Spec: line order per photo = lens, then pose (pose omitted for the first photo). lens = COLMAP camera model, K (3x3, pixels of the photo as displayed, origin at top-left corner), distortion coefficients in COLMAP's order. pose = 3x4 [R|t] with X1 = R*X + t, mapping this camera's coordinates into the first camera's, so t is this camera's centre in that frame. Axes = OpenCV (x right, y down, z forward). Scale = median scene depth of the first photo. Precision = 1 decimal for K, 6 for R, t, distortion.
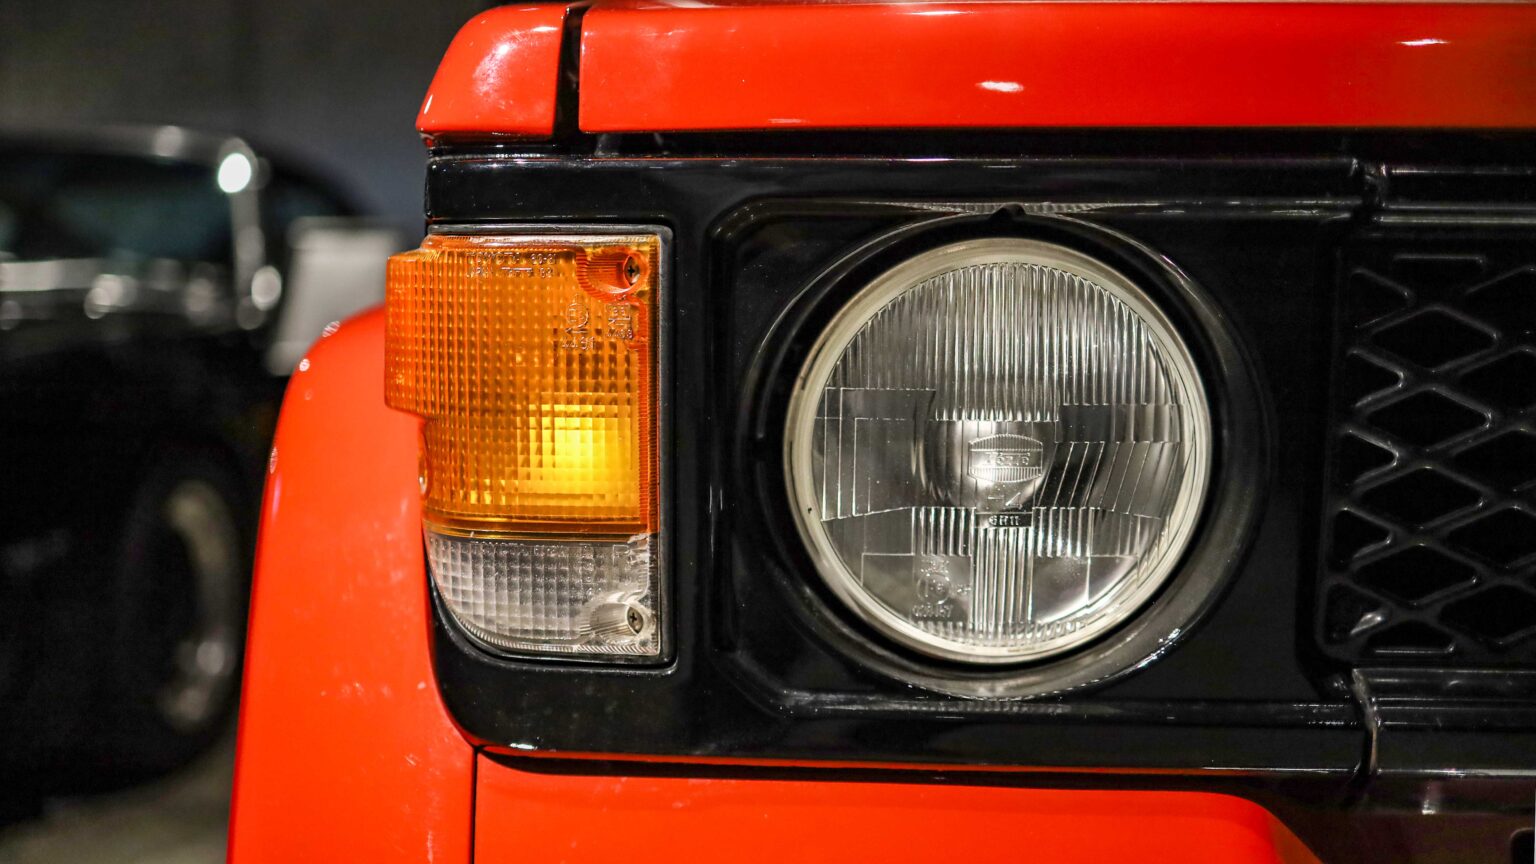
lens RADIAL K [[1576.3, 0, 769.3], [0, 1576.3, 478.9], [0, 0, 1]] dist [-0.006982, 0.000000]
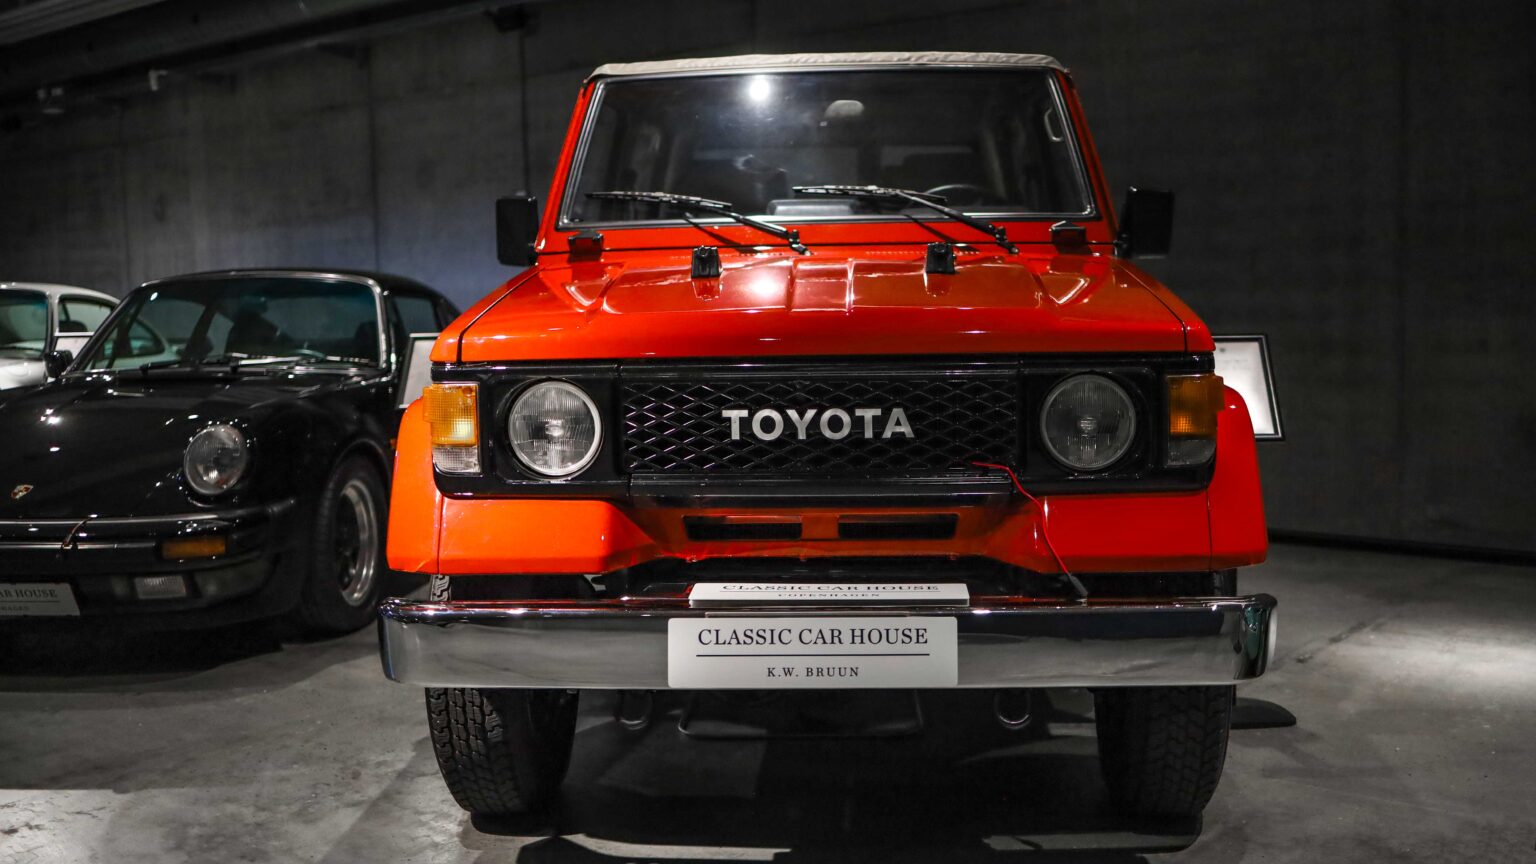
lens RADIAL K [[1576.3, 0, 776.1], [0, 1576.3, 433.4], [0, 0, 1]] dist [-0.006982, 0.000000]
pose [[0.997395, -0.016881, -0.070125, 1.117369], [0.013182, 0.998514, -0.052878, 0.251312], [0.070913, 0.051816, 0.996136, -3.532266]]
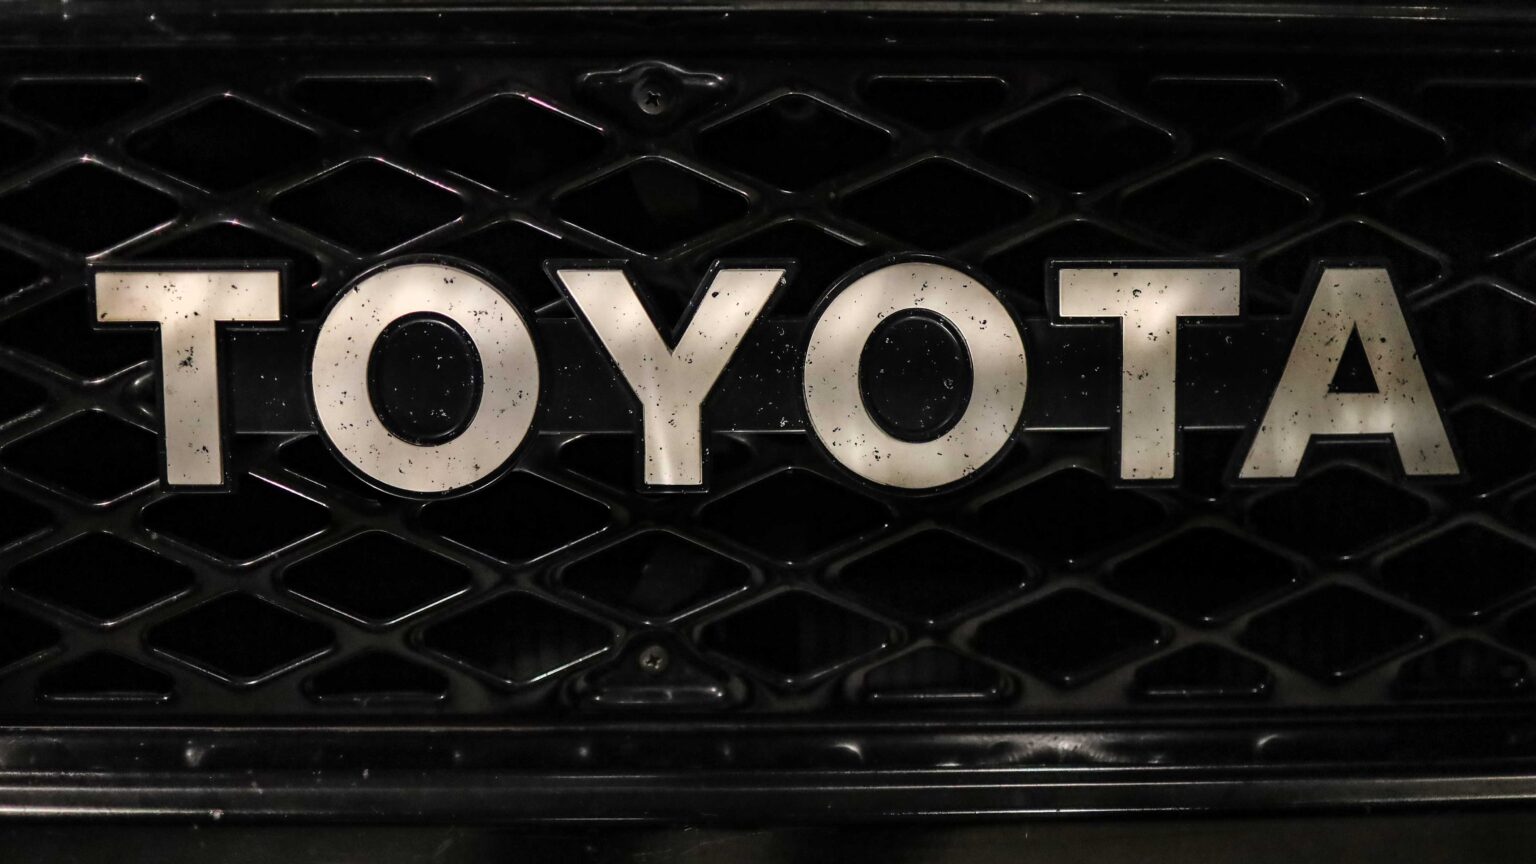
lens RADIAL K [[1576.3, 0, 769.7], [0, 1576.3, 430.2], [0, 0, 1]] dist [-0.006982, 0.000000]
pose [[0.999827, -0.011958, 0.014228, 0.903728], [0.012769, 0.998217, -0.058310, 0.044971], [-0.013505, 0.058482, 0.998197, 0.349374]]
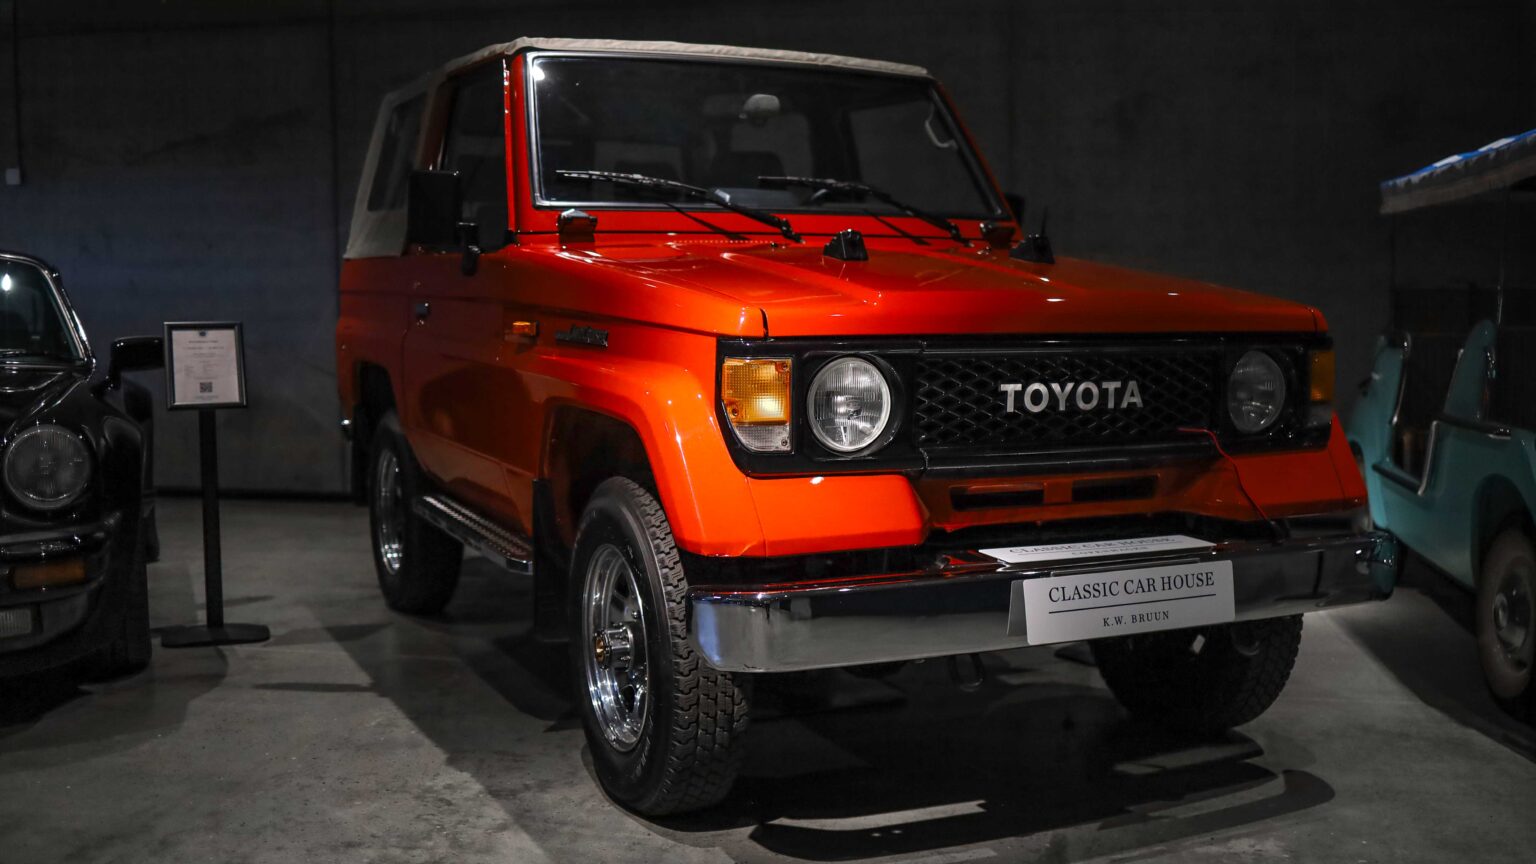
lens RADIAL K [[1576.3, 0, 834.0], [0, 1576.3, 426.3], [0, 0, 1]] dist [-0.006982, 0.000000]
pose [[0.890770, -0.039577, 0.452729, -1.984577], [0.063134, 0.997318, -0.037035, 0.216217], [-0.450048, 0.061572, 0.890879, -3.071445]]
